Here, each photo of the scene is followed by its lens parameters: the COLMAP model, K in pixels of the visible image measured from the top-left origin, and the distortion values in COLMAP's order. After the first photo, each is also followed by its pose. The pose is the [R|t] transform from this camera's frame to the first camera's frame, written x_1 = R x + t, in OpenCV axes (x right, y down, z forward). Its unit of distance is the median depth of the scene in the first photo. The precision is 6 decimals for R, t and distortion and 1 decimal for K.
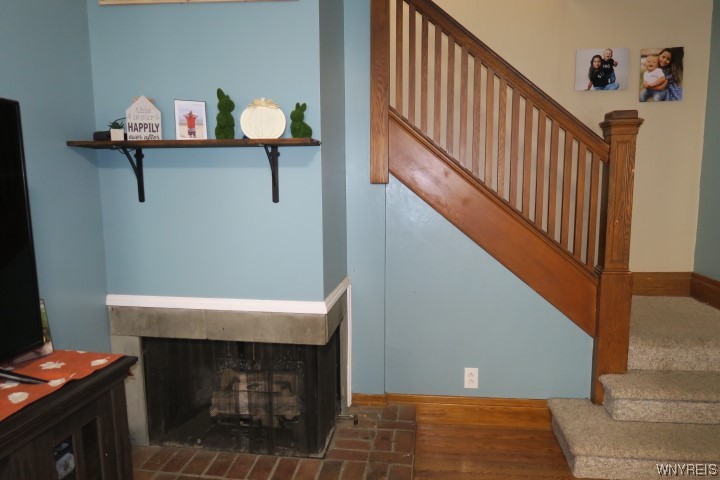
lens RADIAL K [[495.0, 0, 360.0], [0, 495.0, 240.0], [0, 0, 1]] dist [-0.002471, 0.001451]
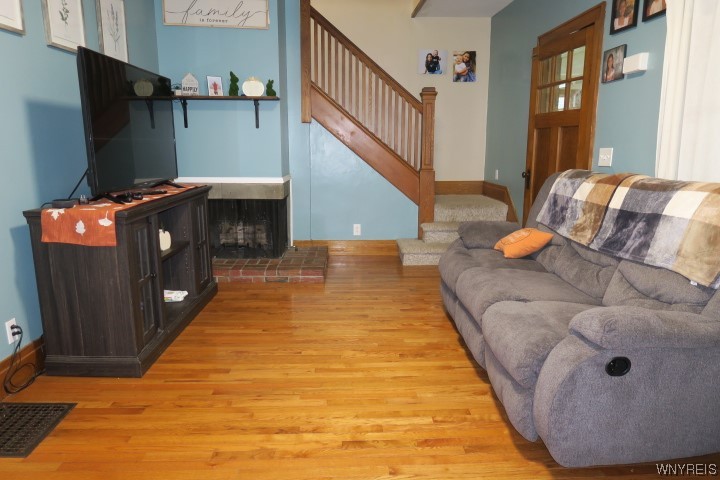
lens RADIAL K [[495.0, 0, 360.0], [0, 495.0, 240.0], [0, 0, 1]] dist [-0.002471, 0.001451]
pose [[0.985729, -0.021129, 0.167009, -0.084875], [0.010102, 0.997728, 0.066603, 0.209099], [-0.168037, -0.063966, 0.983703, -0.920428]]
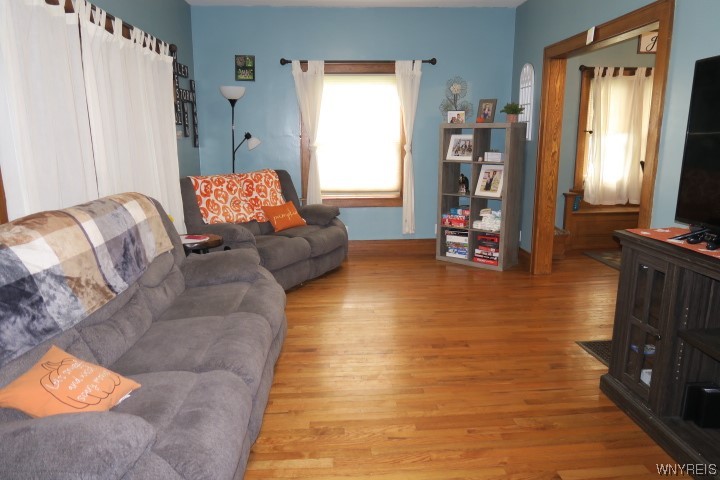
lens RADIAL K [[495.0, 0, 360.0], [0, 495.0, 240.0], [0, 0, 1]] dist [-0.002471, 0.001451]
pose [[-0.982439, 0.053167, -0.178850, 0.285265], [-0.005719, 0.949511, 0.313681, -0.059924], [0.186498, 0.309195, -0.932533, 0.824238]]
